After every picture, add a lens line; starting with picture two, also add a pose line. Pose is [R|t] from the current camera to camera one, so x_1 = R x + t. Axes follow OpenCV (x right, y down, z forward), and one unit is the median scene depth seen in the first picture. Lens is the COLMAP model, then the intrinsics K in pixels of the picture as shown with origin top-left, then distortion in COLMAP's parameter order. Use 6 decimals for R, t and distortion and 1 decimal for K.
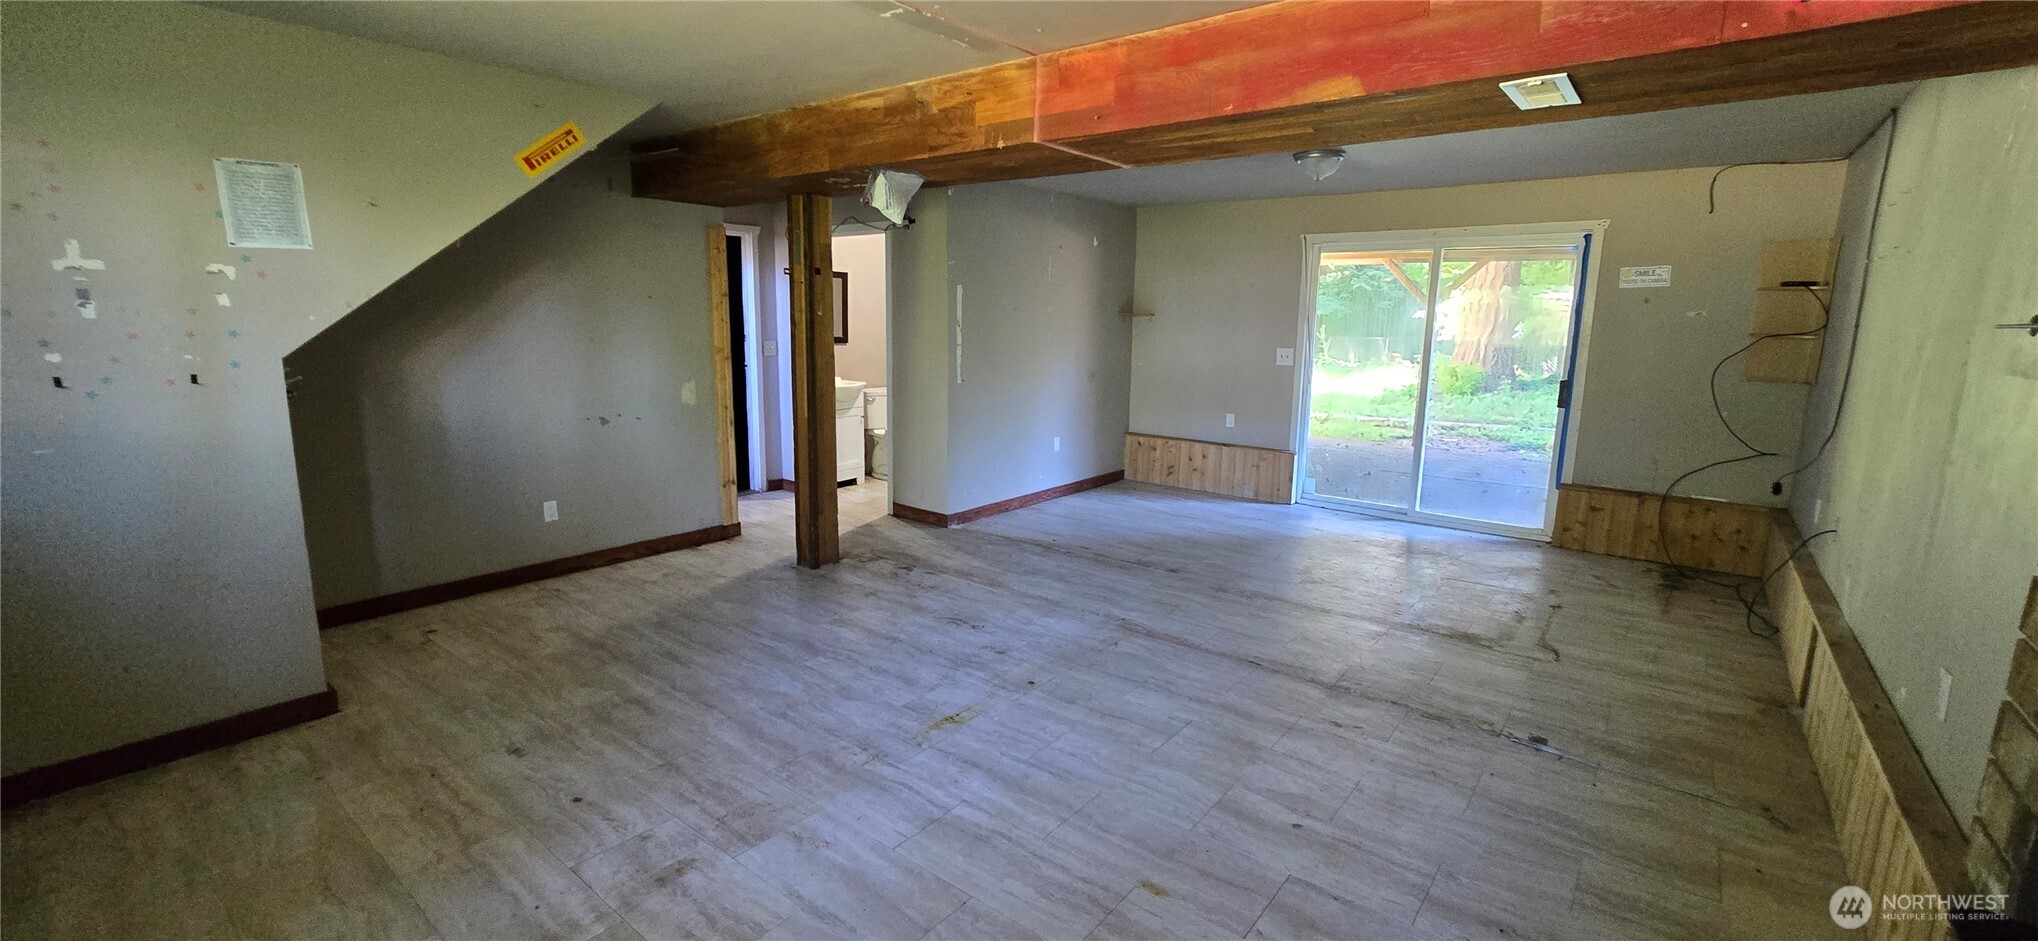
lens RADIAL K [[833.9, 0, 1018.2], [0, 833.9, 460.5], [0, 0, 1]] dist [-0.002027, 0.000307]
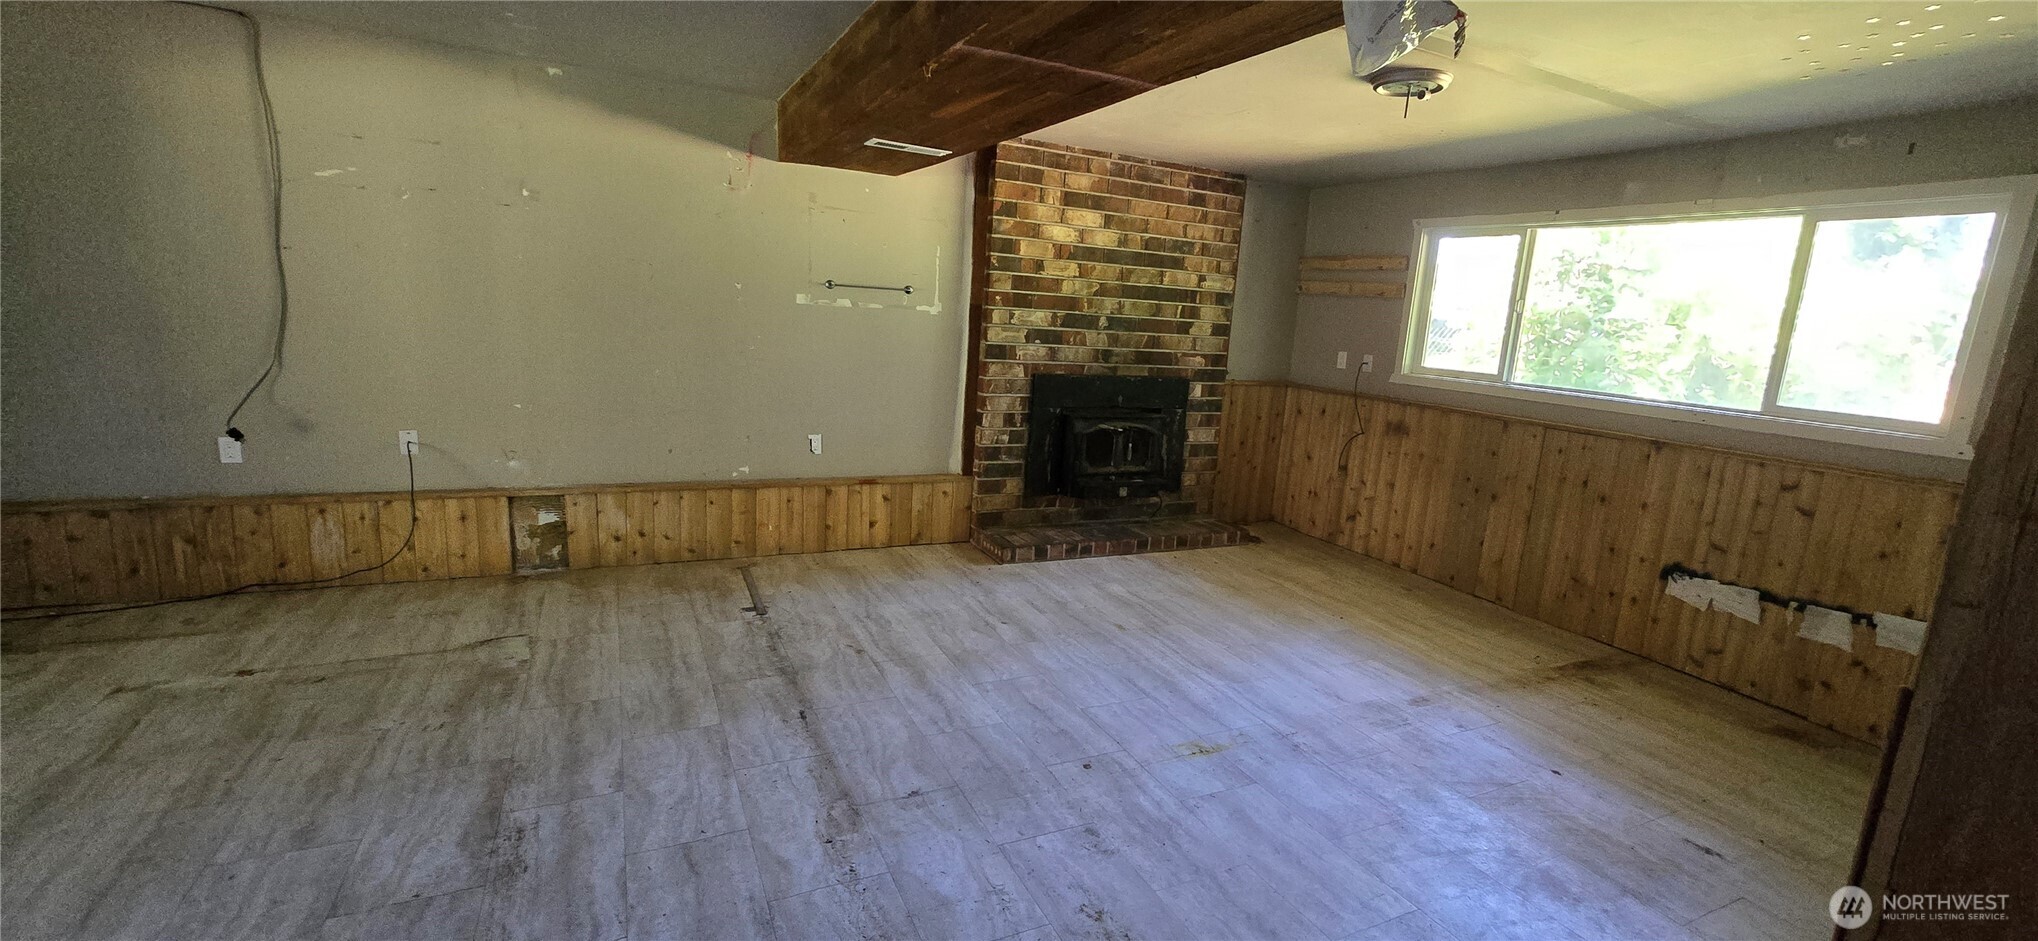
lens RADIAL K [[833.9, 0, 1018.2], [0, 833.9, 460.5], [0, 0, 1]] dist [-0.002027, 0.000307]
pose [[-0.897505, -0.153730, 0.413342, -0.216868], [-0.002752, 0.939210, 0.343334, -0.290375], [-0.440995, 0.307006, -0.843368, 1.671184]]
